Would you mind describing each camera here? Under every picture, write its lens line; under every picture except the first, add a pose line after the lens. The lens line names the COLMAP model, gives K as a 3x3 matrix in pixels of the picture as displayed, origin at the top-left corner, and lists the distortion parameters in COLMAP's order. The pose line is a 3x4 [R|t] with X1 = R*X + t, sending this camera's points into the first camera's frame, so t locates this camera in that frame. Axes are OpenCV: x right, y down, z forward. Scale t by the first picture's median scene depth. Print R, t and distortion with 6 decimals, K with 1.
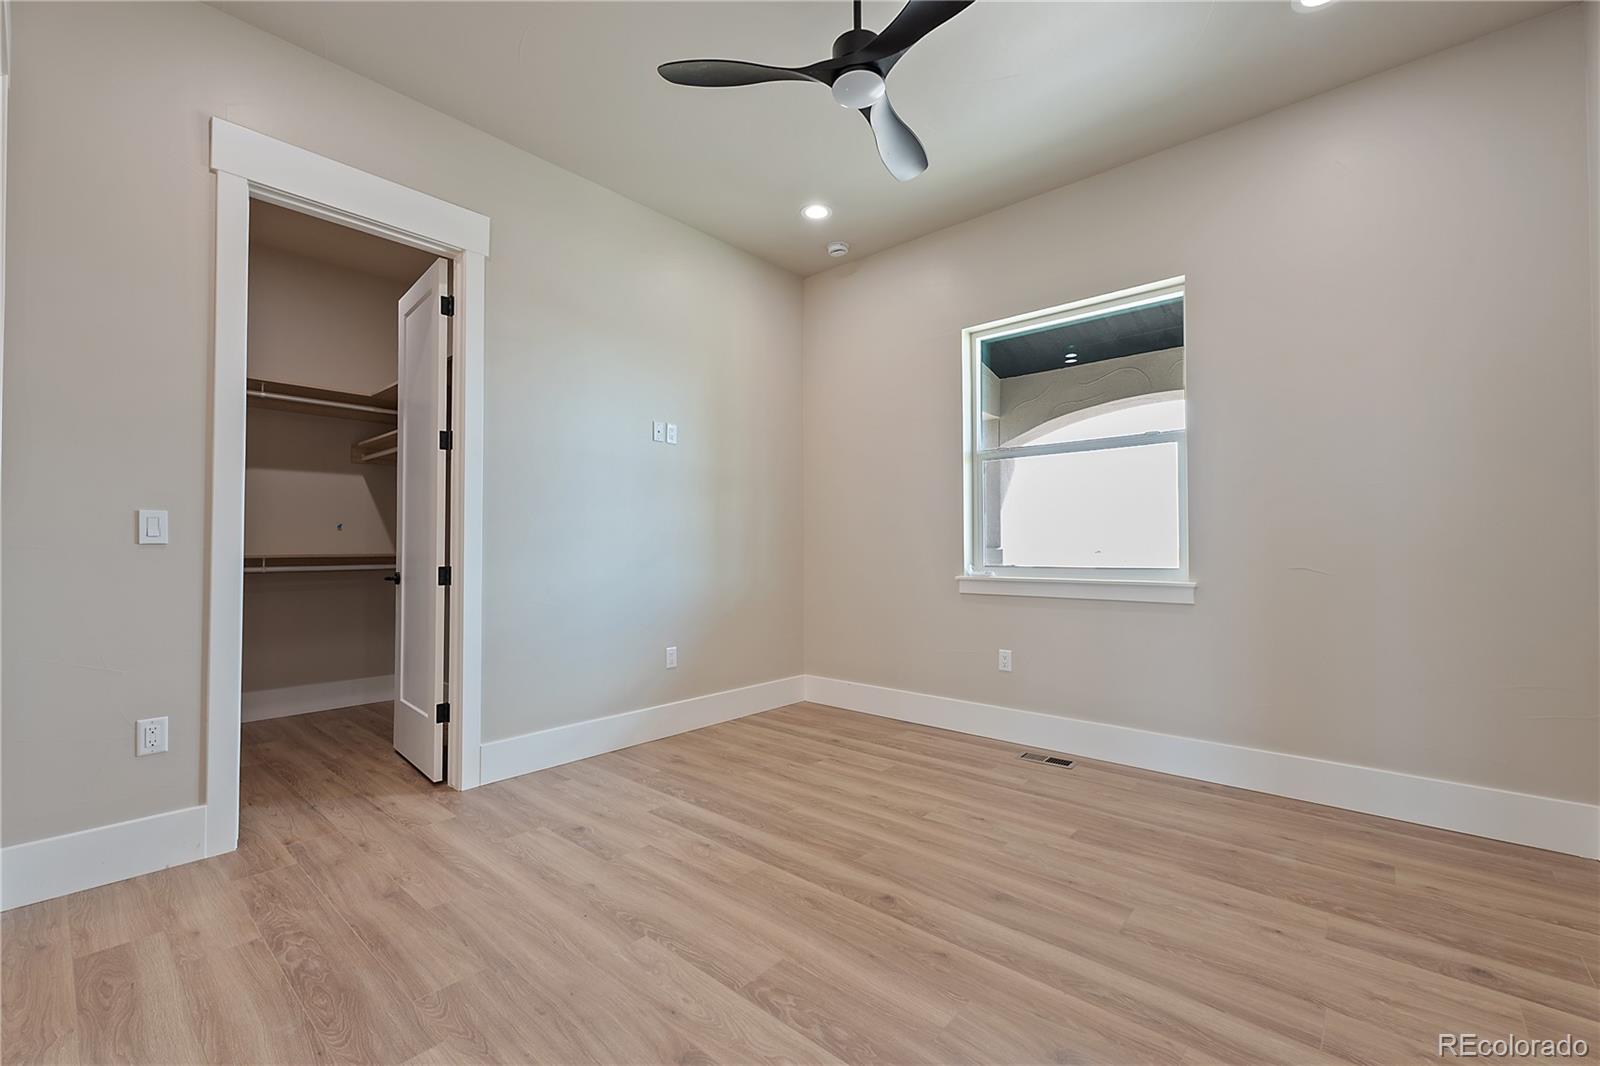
lens RADIAL K [[674.2, 0, 803.9], [0, 674.2, 536.5], [0, 0, 1]] dist [-0.000155, 0.000021]
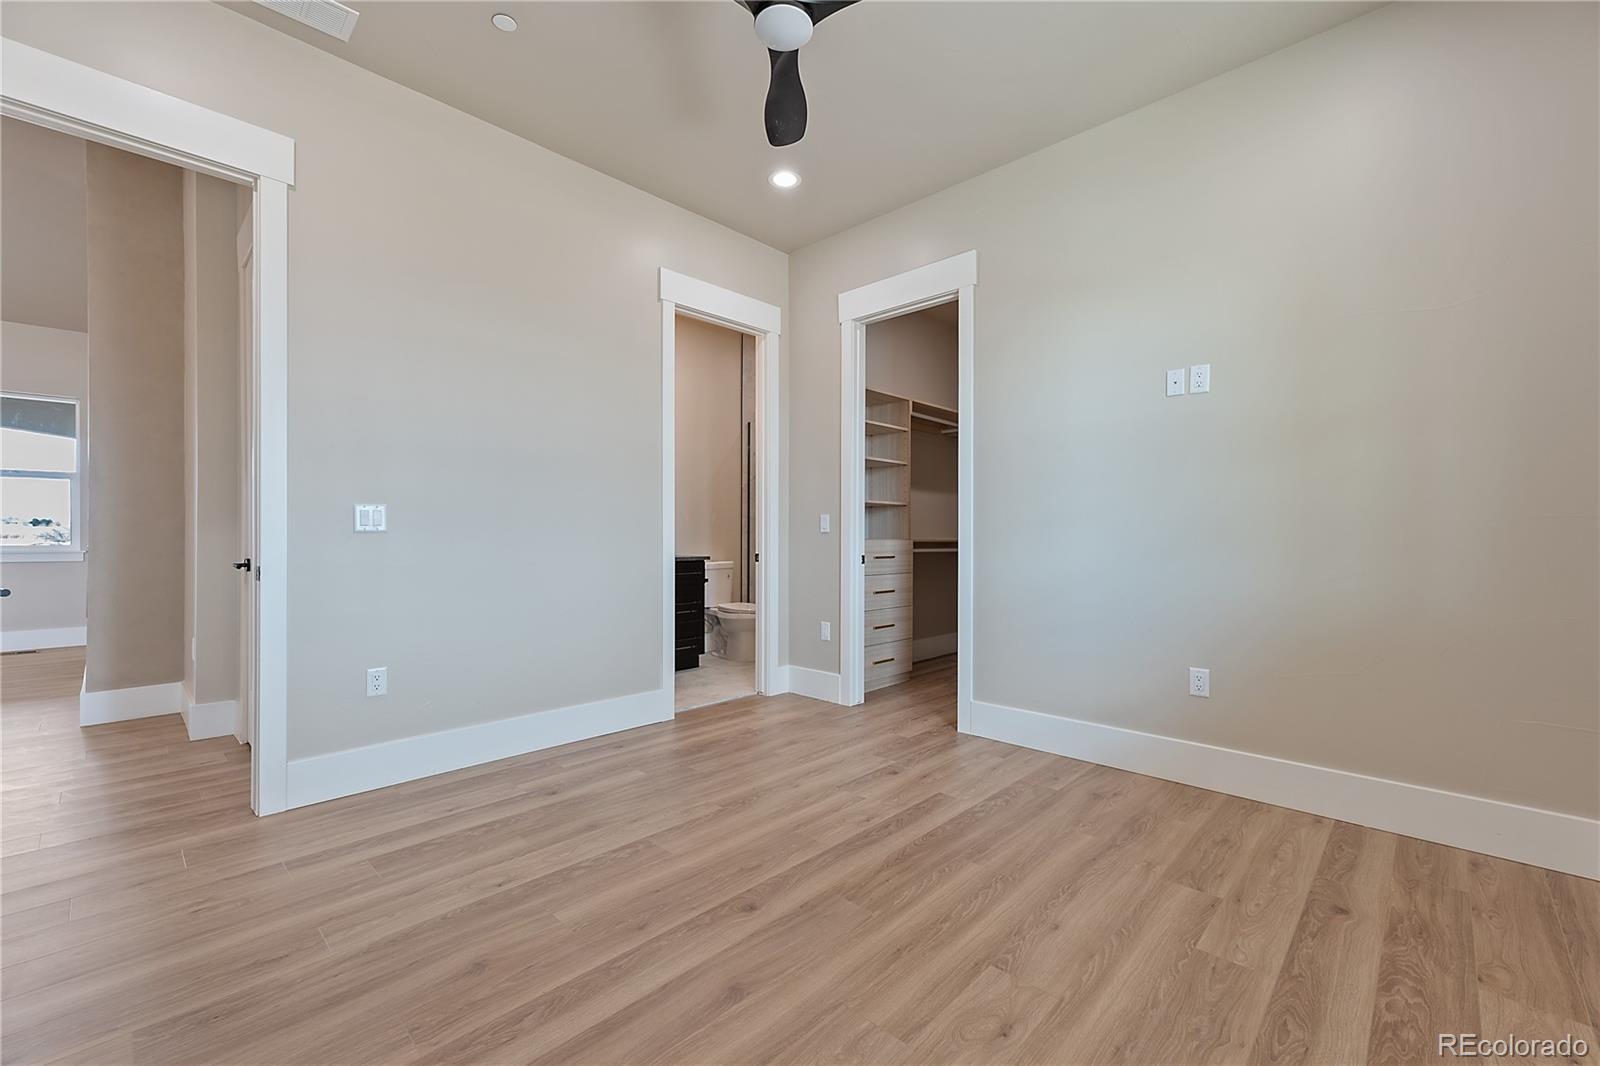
lens RADIAL K [[674.2, 0, 803.9], [0, 674.2, 536.5], [0, 0, 1]] dist [-0.000155, 0.000021]
pose [[-0.056226, 0.000777, -0.998418, 0.790387], [0.015132, 0.999886, -0.000074, 0.018639], [0.998303, -0.015112, -0.056232, 0.853741]]
